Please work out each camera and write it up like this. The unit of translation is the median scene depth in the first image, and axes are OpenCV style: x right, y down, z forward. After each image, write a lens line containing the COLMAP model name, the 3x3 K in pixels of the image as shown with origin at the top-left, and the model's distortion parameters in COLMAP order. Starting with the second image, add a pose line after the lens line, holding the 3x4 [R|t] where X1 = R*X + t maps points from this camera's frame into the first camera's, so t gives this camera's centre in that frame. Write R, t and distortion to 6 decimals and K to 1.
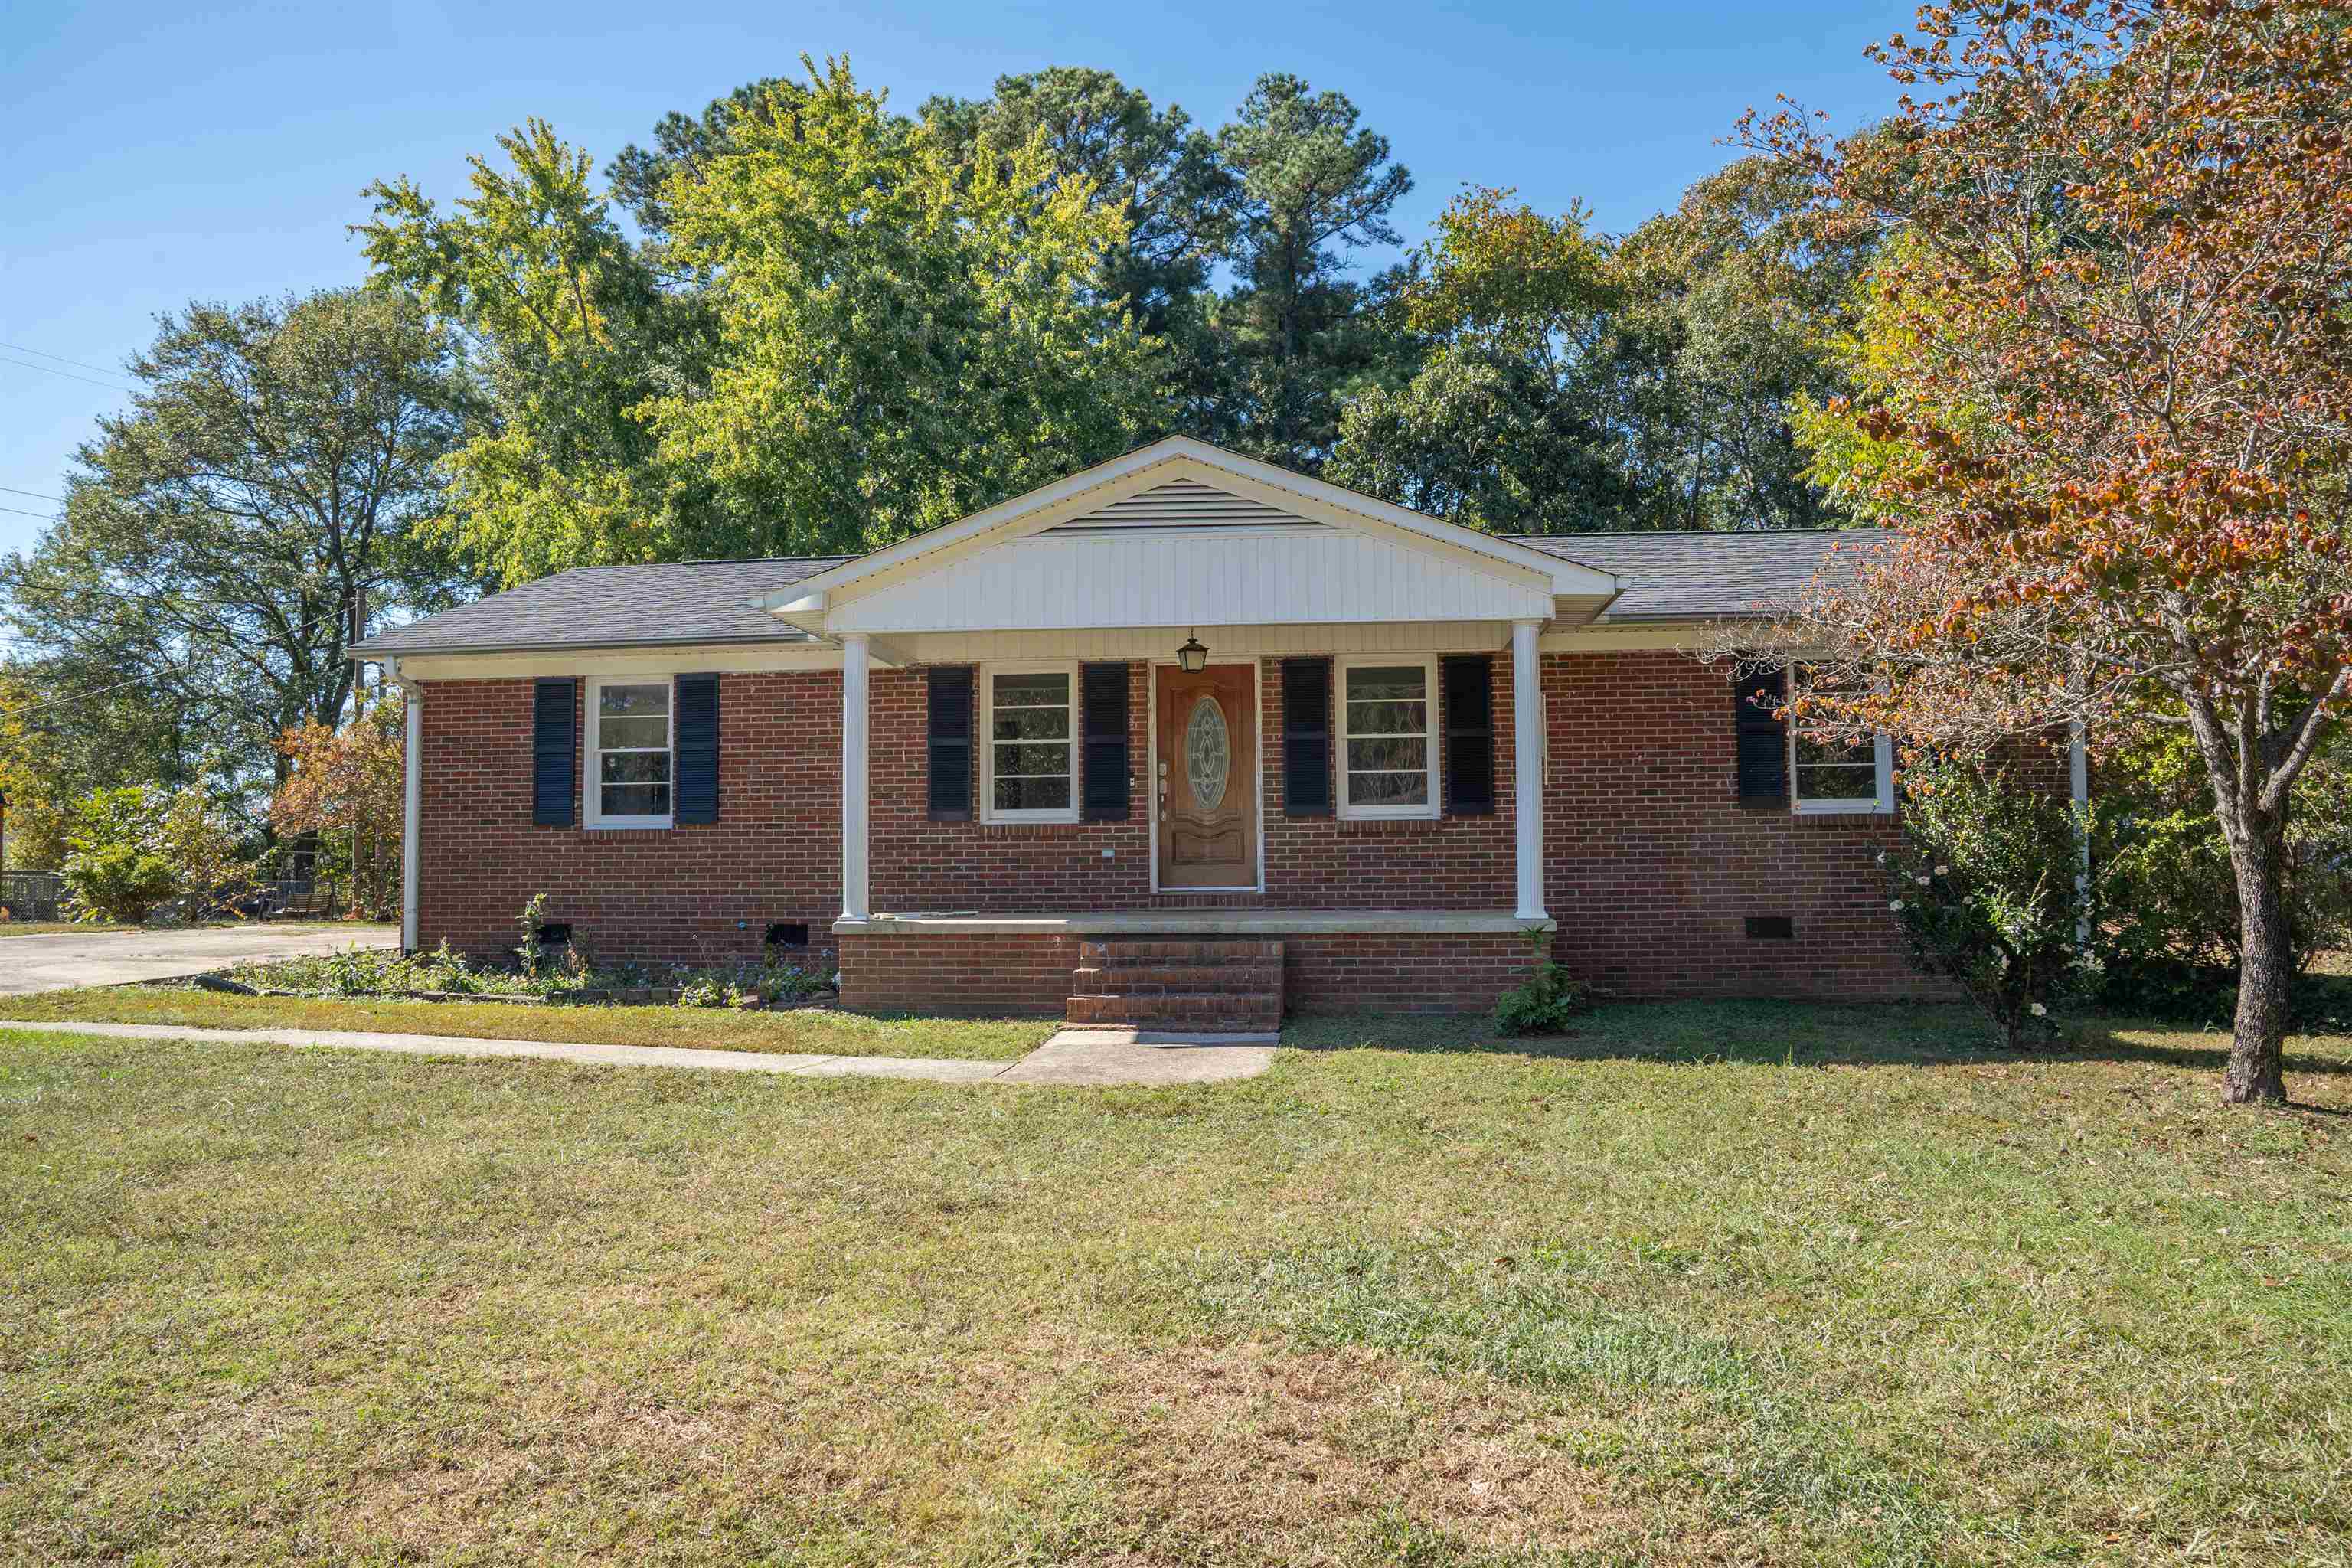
lens RADIAL K [[1654.6, 0, 1165.8], [0, 1654.6, 798.7], [0, 0, 1]] dist [-0.122145, 0.090526]
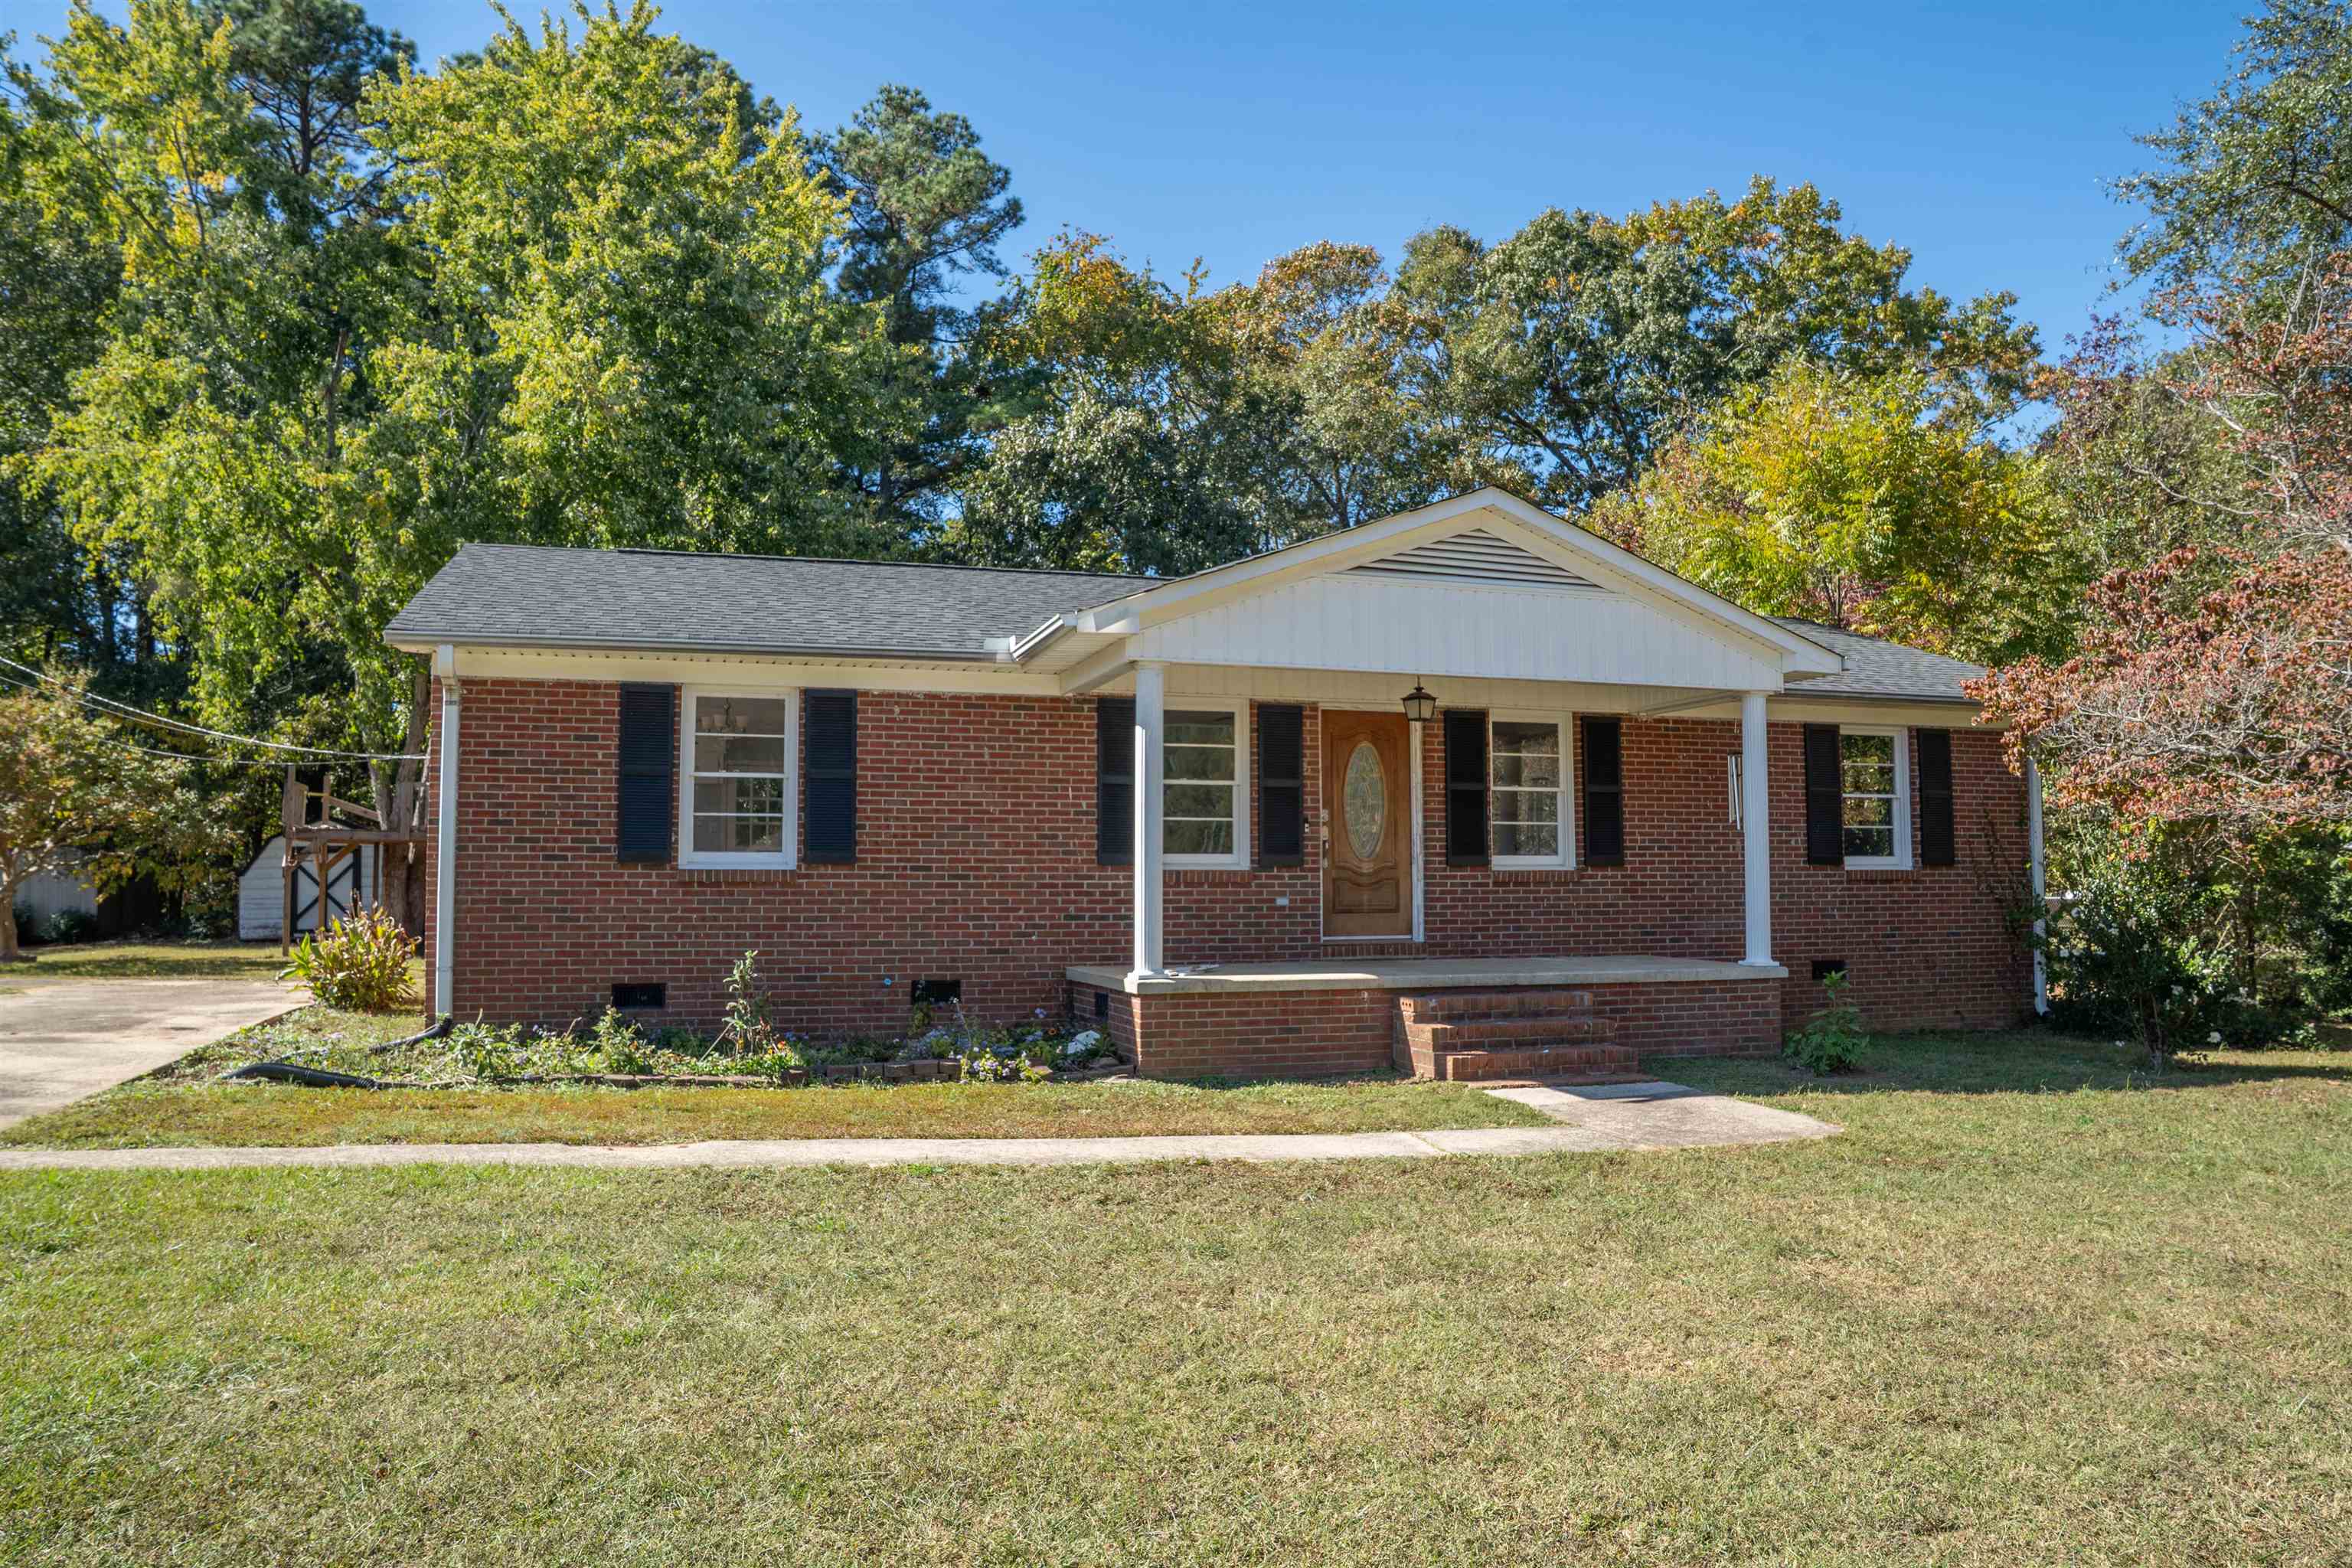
lens RADIAL K [[1654.6, 0, 1185.1], [0, 1654.6, 781.0], [0, 0, 1]] dist [-0.122145, 0.090526]
pose [[0.914724, 0.033887, 0.402656, -0.467339], [-0.023060, 0.999231, -0.031708, -0.005274], [-0.403421, 0.019719, 0.914802, 0.140278]]
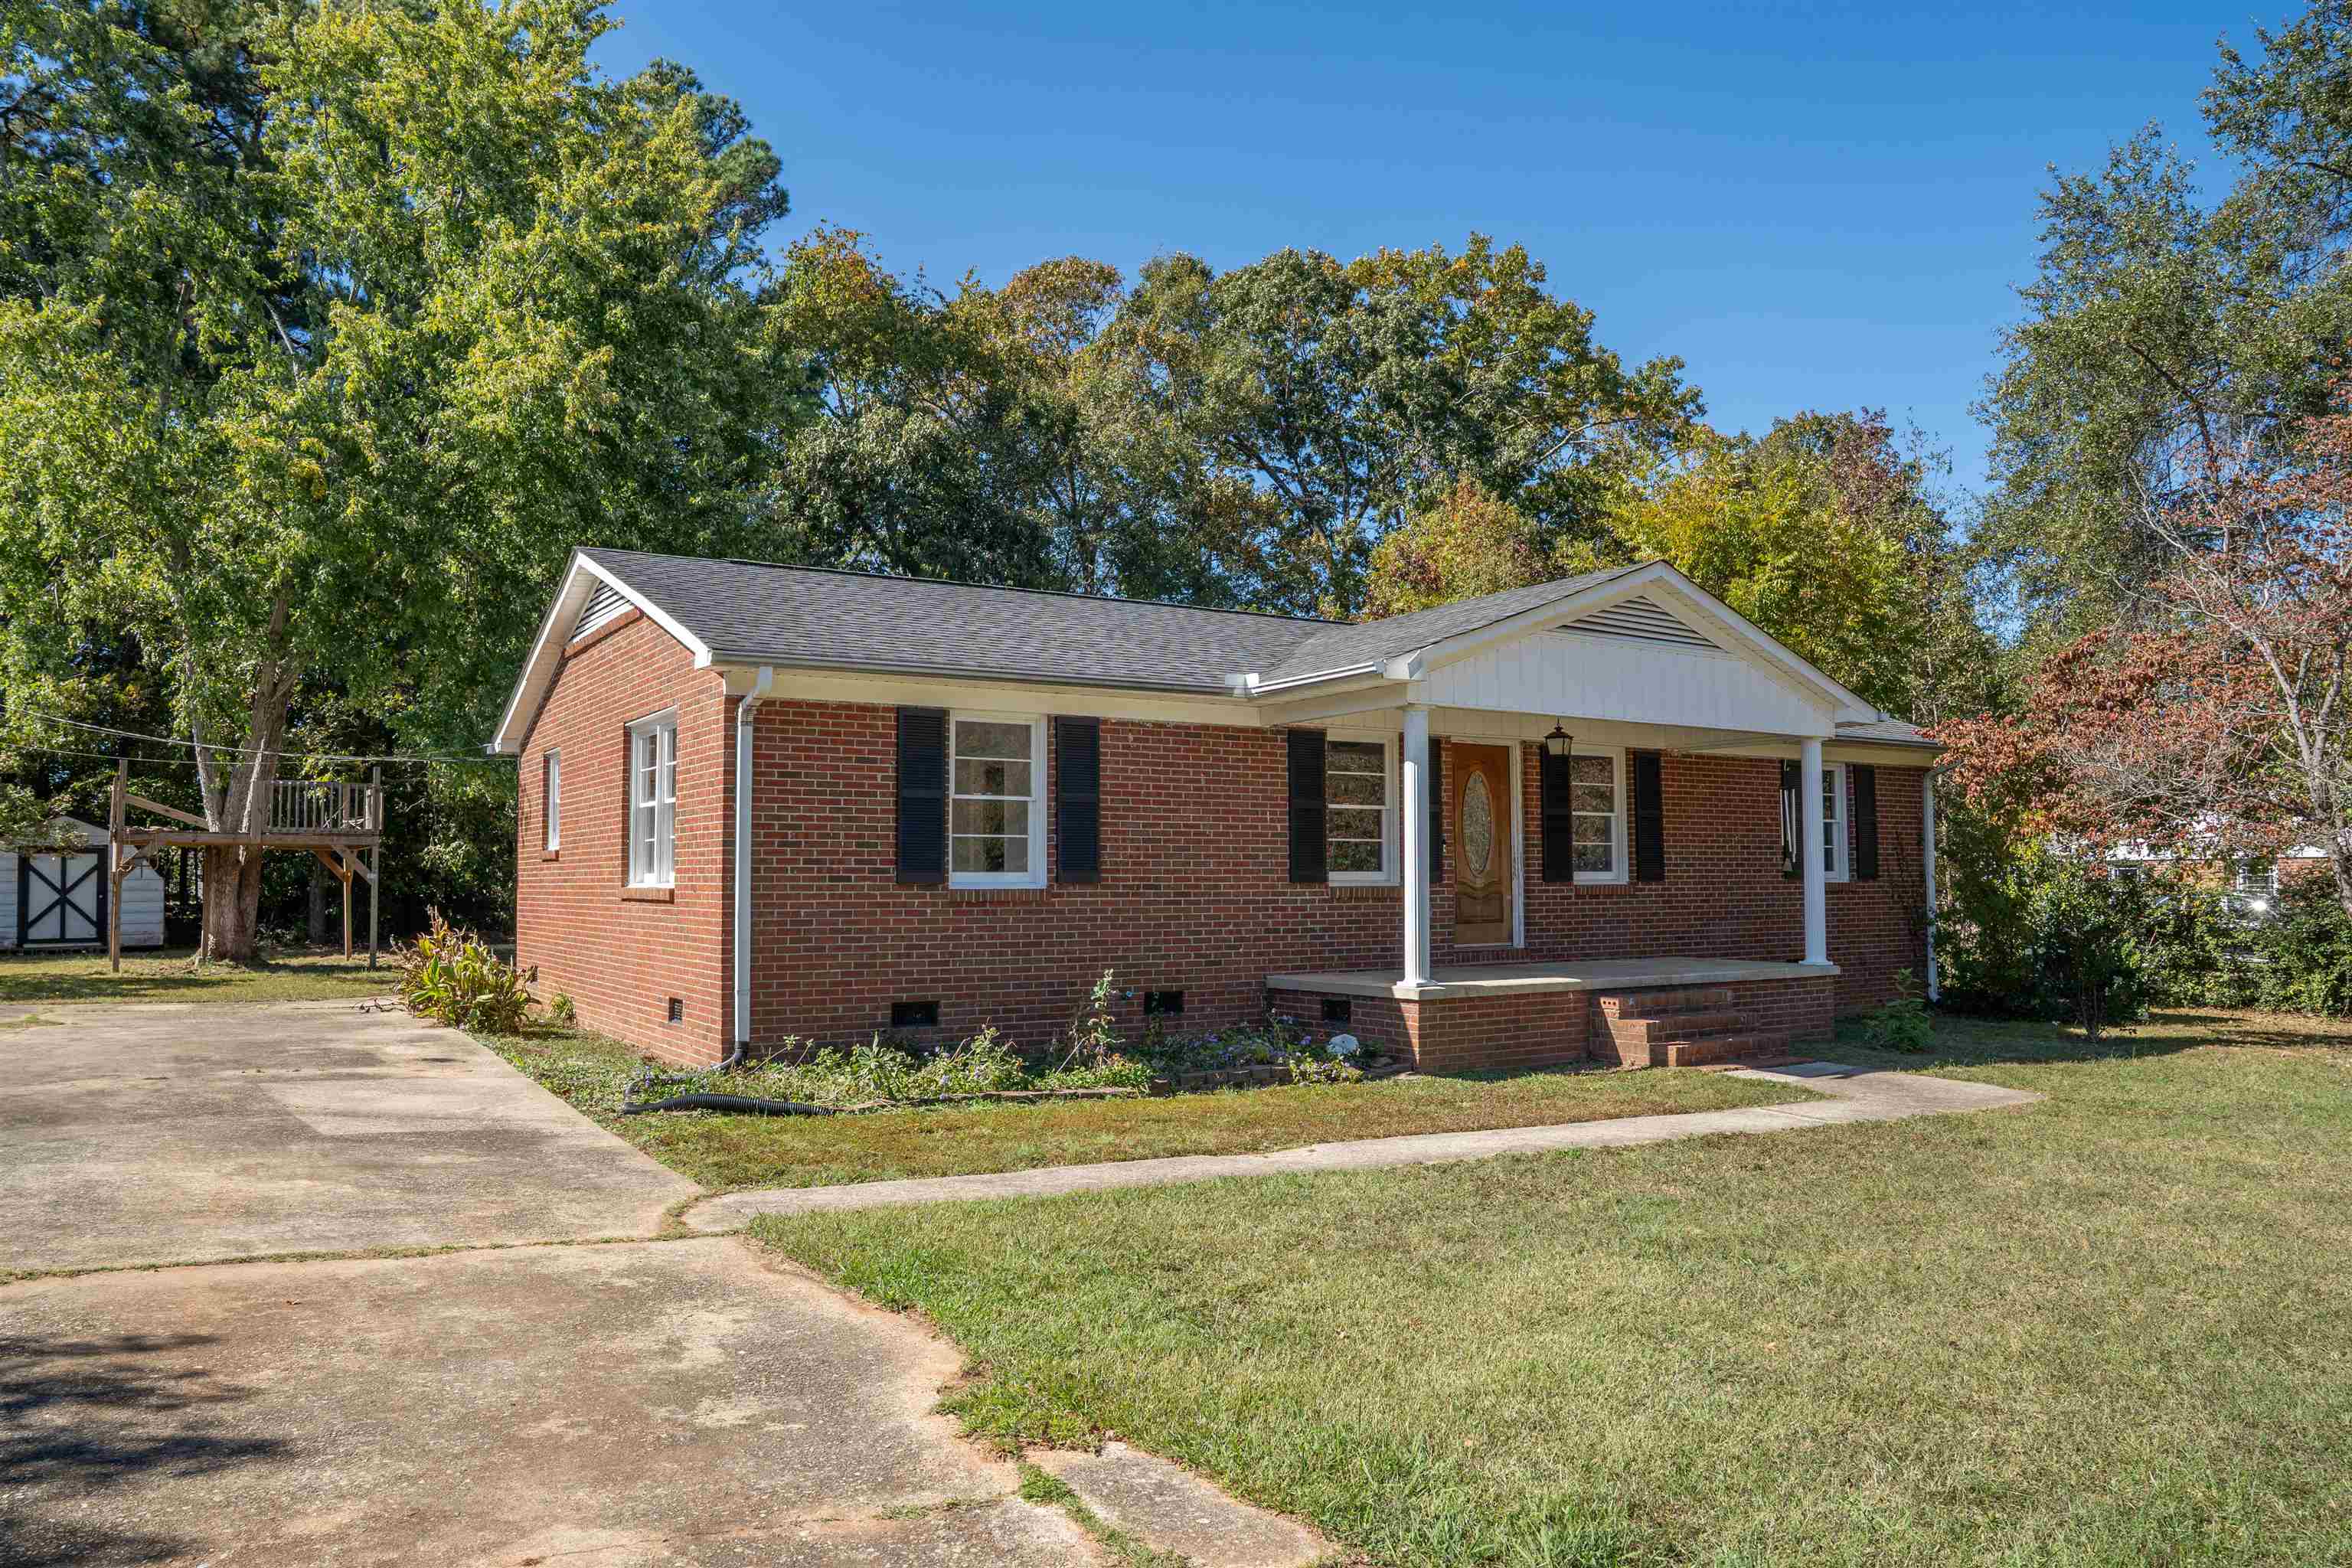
lens RADIAL K [[1654.6, 0, 1190.9], [0, 1654.6, 763.6], [0, 0, 1]] dist [-0.122145, 0.090526]
pose [[0.777475, 0.052381, 0.626728, -0.817001], [-0.029911, 0.998478, -0.046346, -0.010449], [-0.628202, 0.017286, 0.777858, 0.255911]]
